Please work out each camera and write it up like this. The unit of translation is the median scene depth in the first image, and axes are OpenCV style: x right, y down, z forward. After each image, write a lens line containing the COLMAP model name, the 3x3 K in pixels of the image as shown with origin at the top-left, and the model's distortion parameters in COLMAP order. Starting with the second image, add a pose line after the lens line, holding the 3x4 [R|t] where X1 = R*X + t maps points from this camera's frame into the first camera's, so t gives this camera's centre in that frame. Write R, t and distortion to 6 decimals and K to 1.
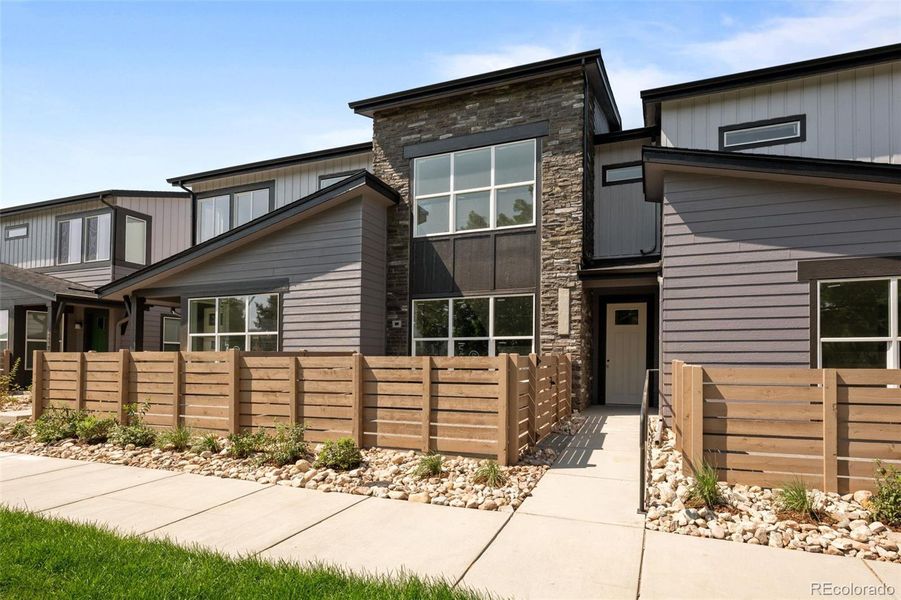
lens RADIAL K [[370.9, 0, 452.7], [0, 370.9, 300.2], [0, 0, 1]] dist [0.000401, -0.000045]
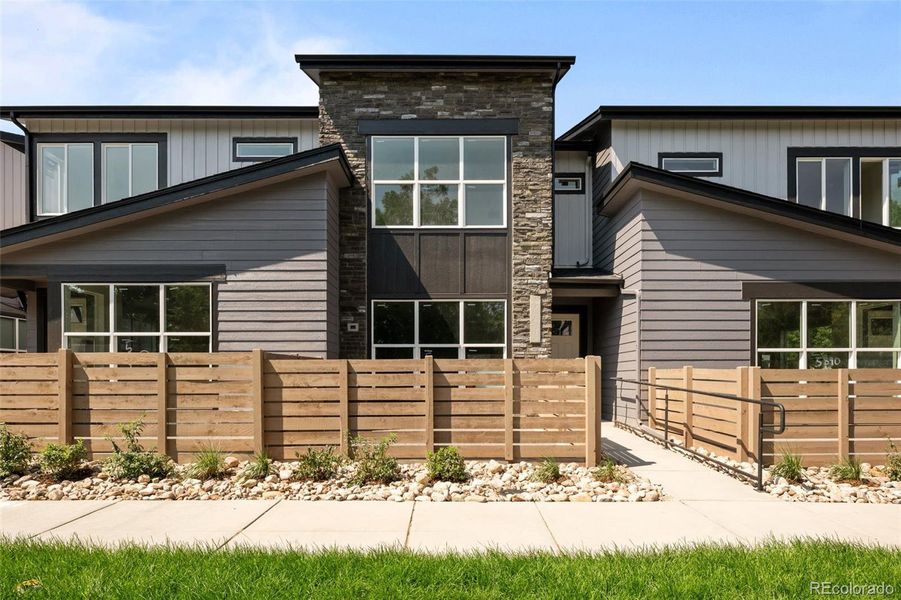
lens RADIAL K [[417.5, 0, 450.5], [0, 417.5, 312.5], [0, 0, 1]] dist [-0.000023, 0.000078]
pose [[0.955652, 0.038833, 0.291927, -0.220584], [-0.042750, 0.999061, 0.007047, 0.013914], [-0.291379, -0.019214, 0.956415, 0.015044]]
